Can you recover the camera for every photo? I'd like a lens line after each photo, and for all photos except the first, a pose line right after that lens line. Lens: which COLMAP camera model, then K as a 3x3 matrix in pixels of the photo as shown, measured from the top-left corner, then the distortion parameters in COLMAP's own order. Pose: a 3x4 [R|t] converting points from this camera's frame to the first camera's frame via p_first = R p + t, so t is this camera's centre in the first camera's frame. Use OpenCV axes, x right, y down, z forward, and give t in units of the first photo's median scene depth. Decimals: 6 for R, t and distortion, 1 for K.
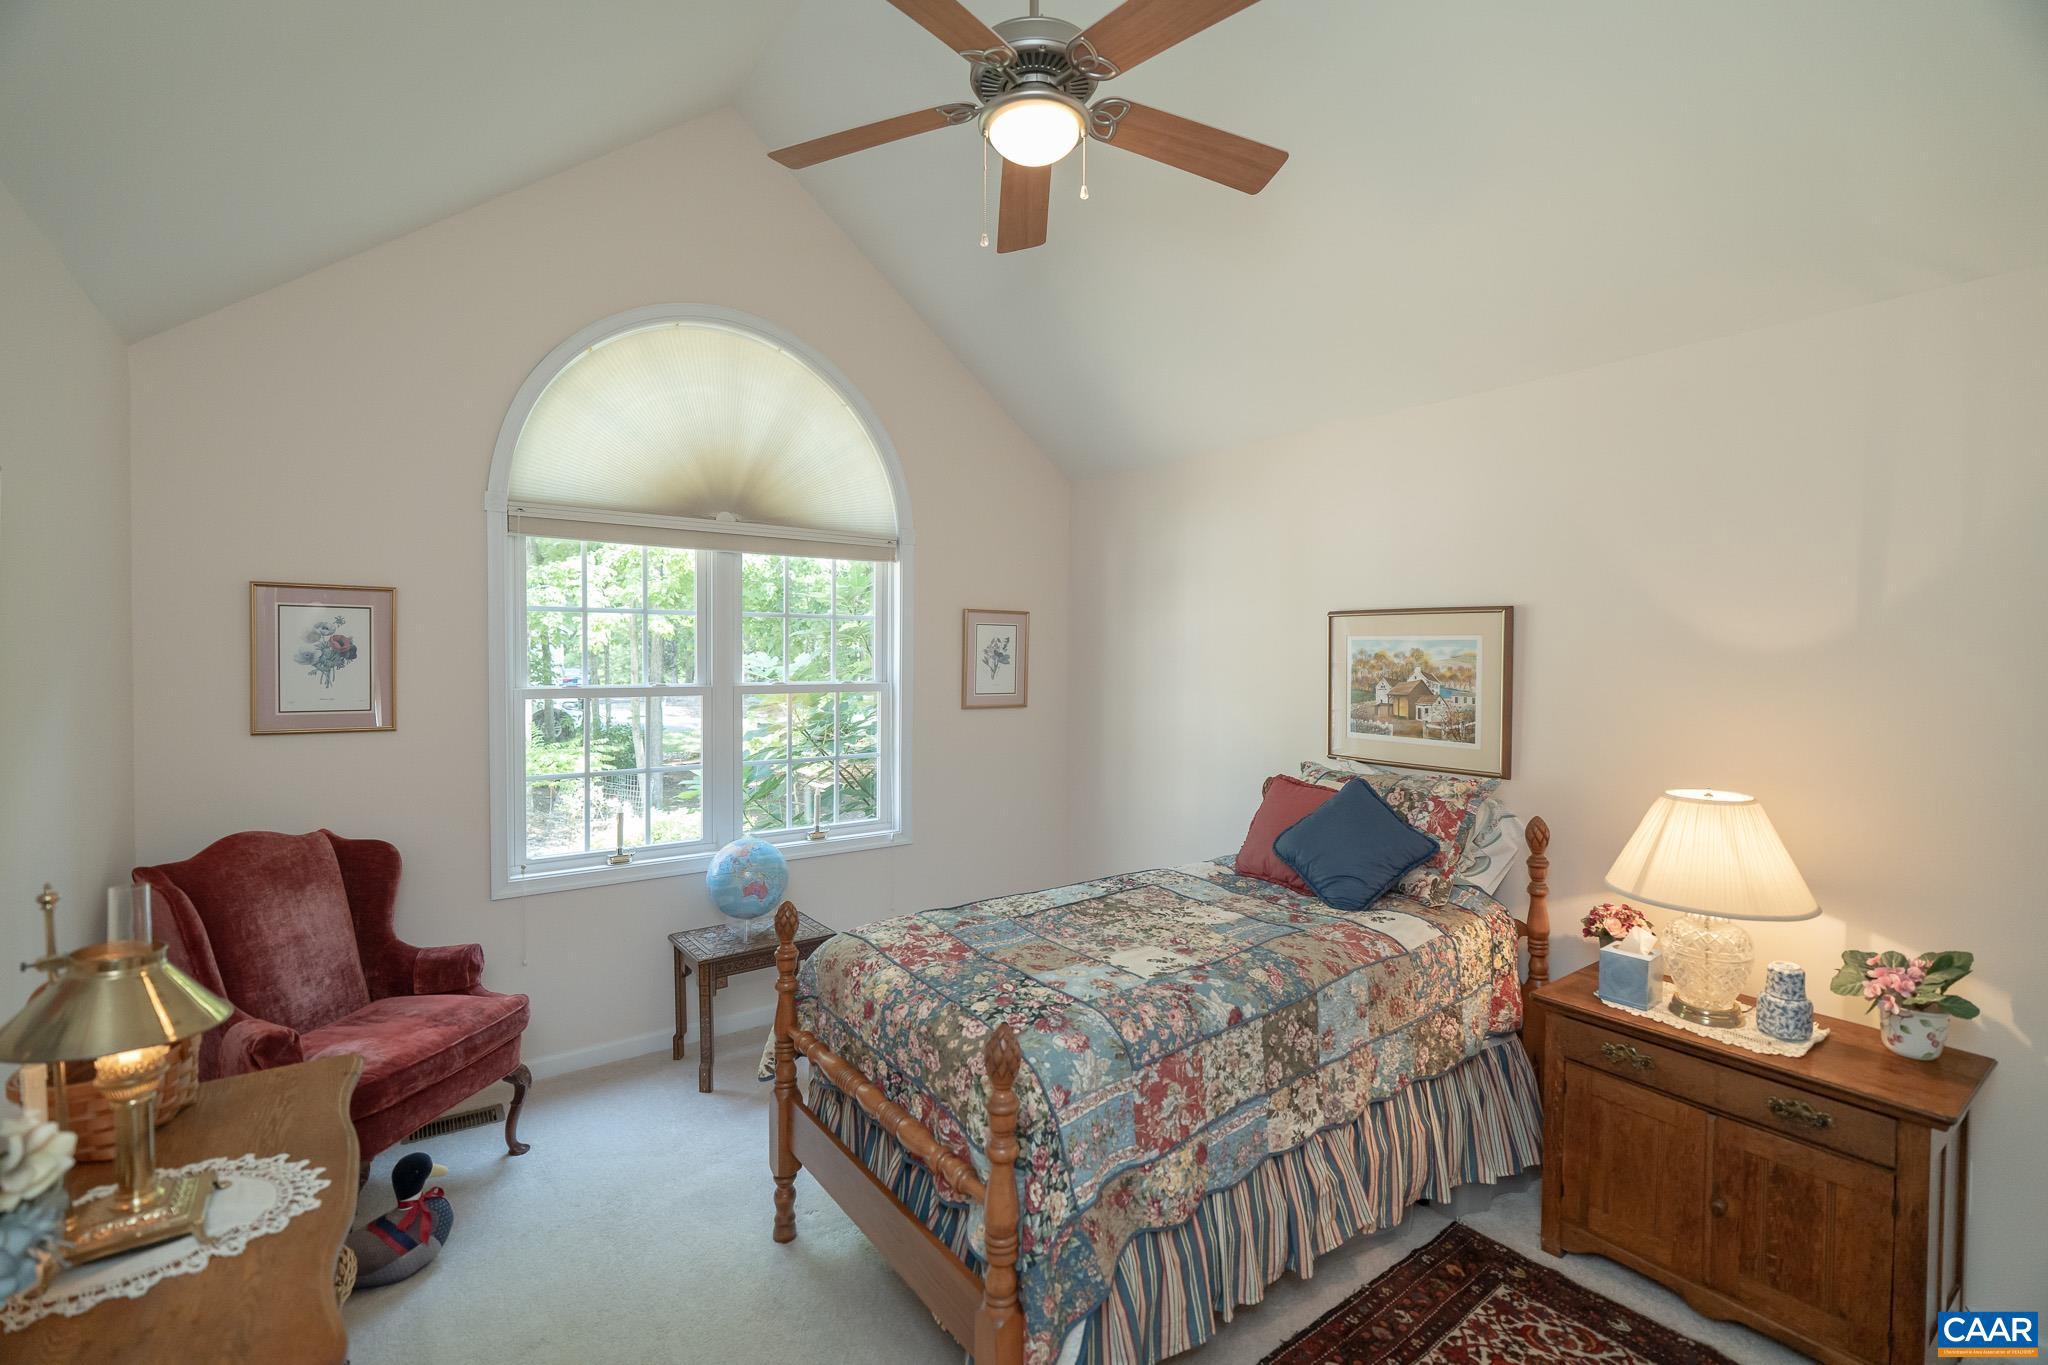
lens RADIAL K [[911.3, 0, 1025.6], [0, 911.3, 672.4], [0, 0, 1]] dist [-0.003071, 0.001975]
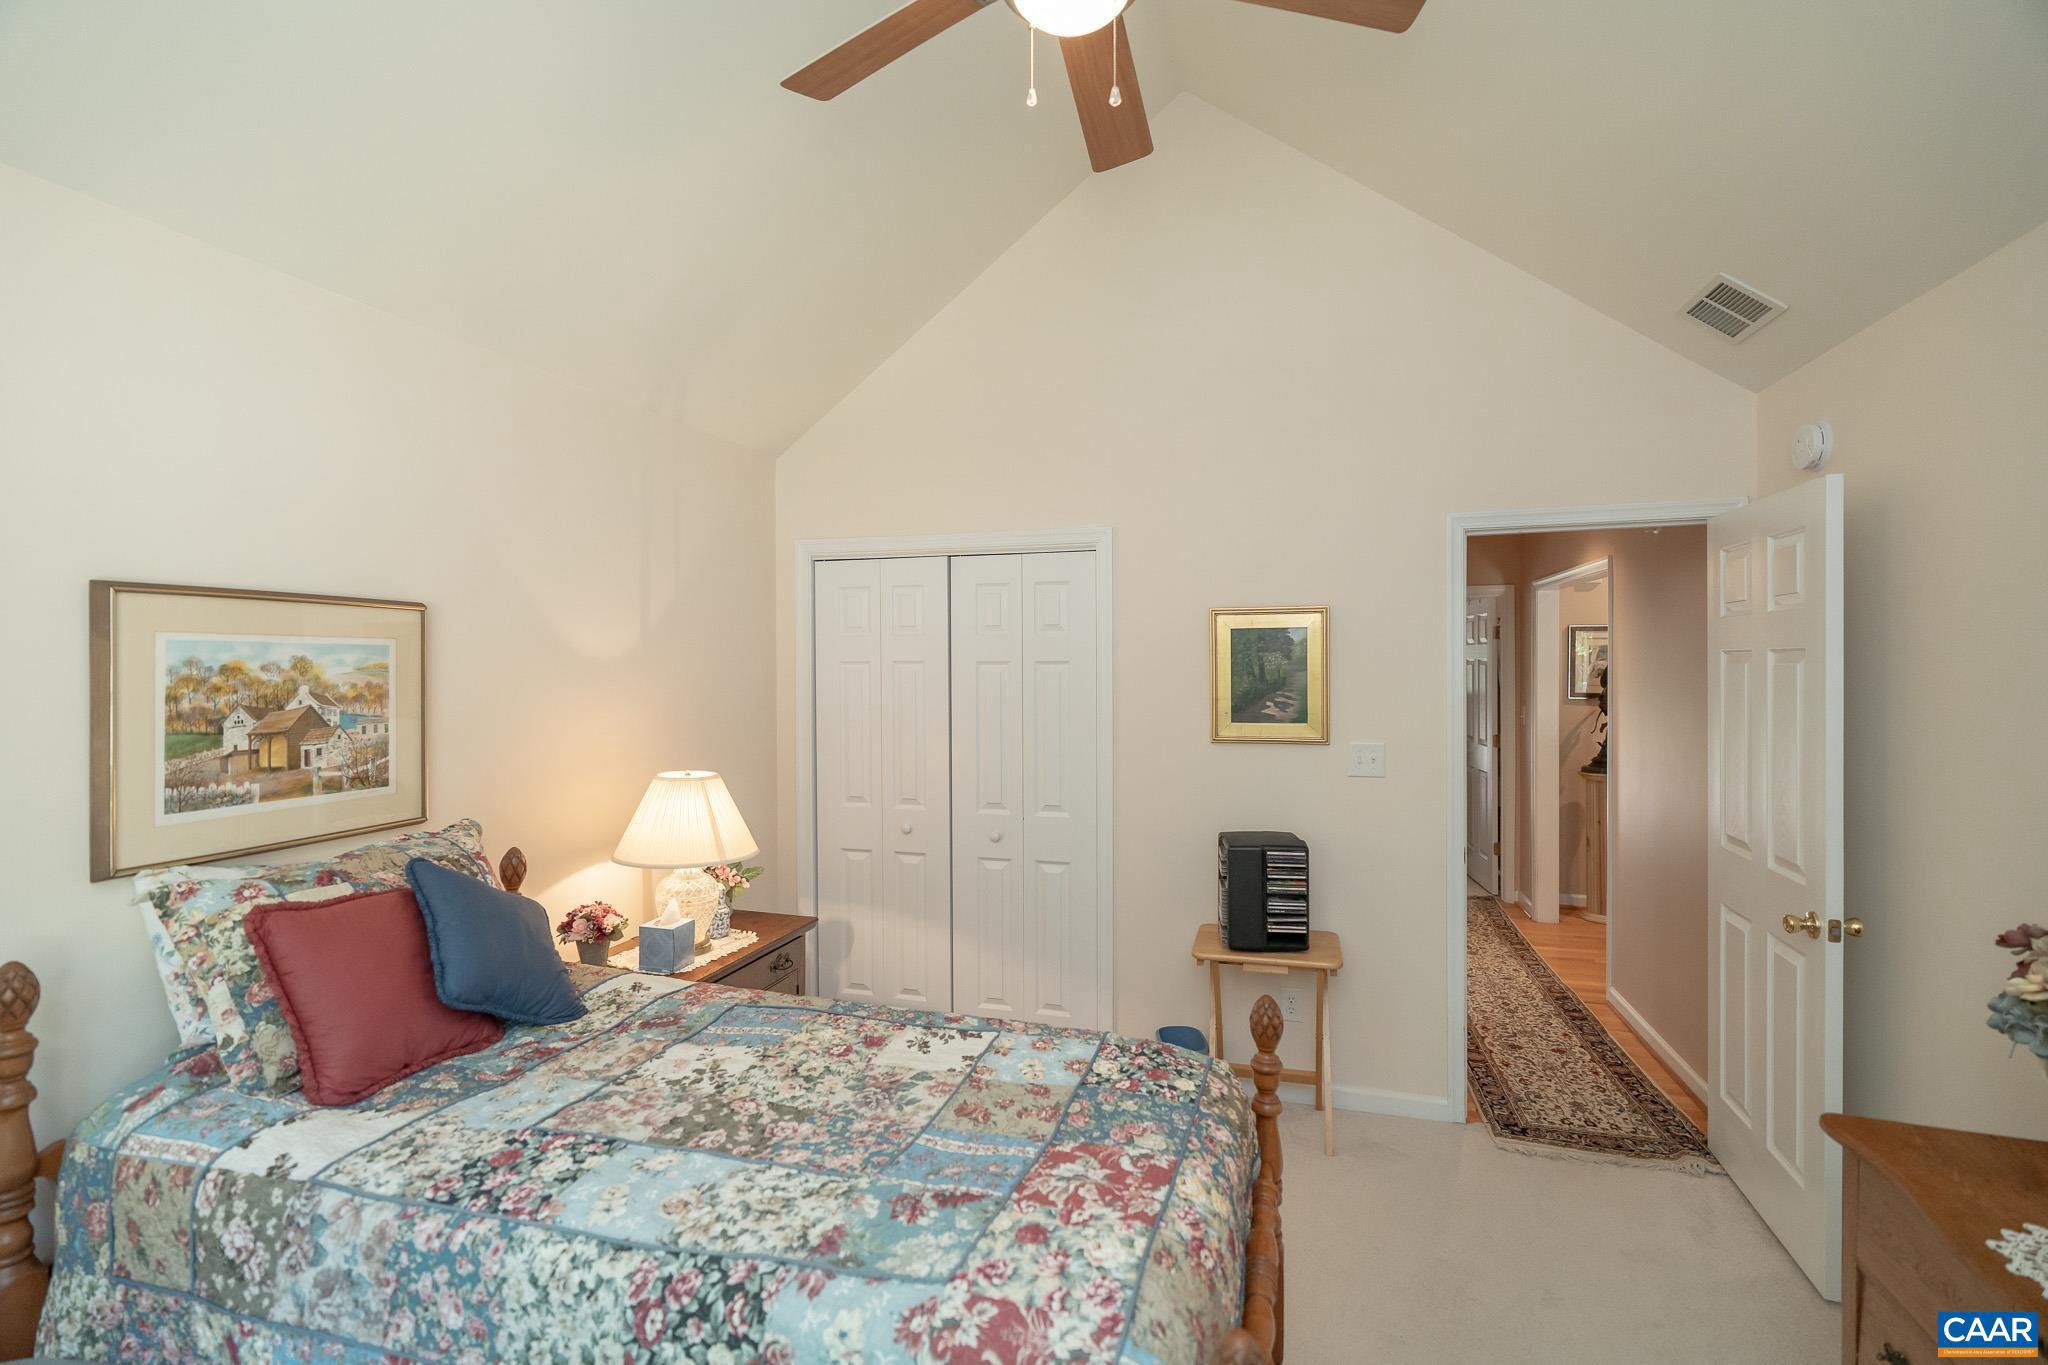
lens RADIAL K [[911.3, 0, 1026.7], [0, 911.3, 671.1], [0, 0, 1]] dist [-0.003071, 0.001975]
pose [[-0.593004, -0.013464, 0.805087, -0.410847], [0.016372, 0.999452, 0.028774, -0.027858], [-0.805033, 0.030244, -0.592458, 1.036933]]
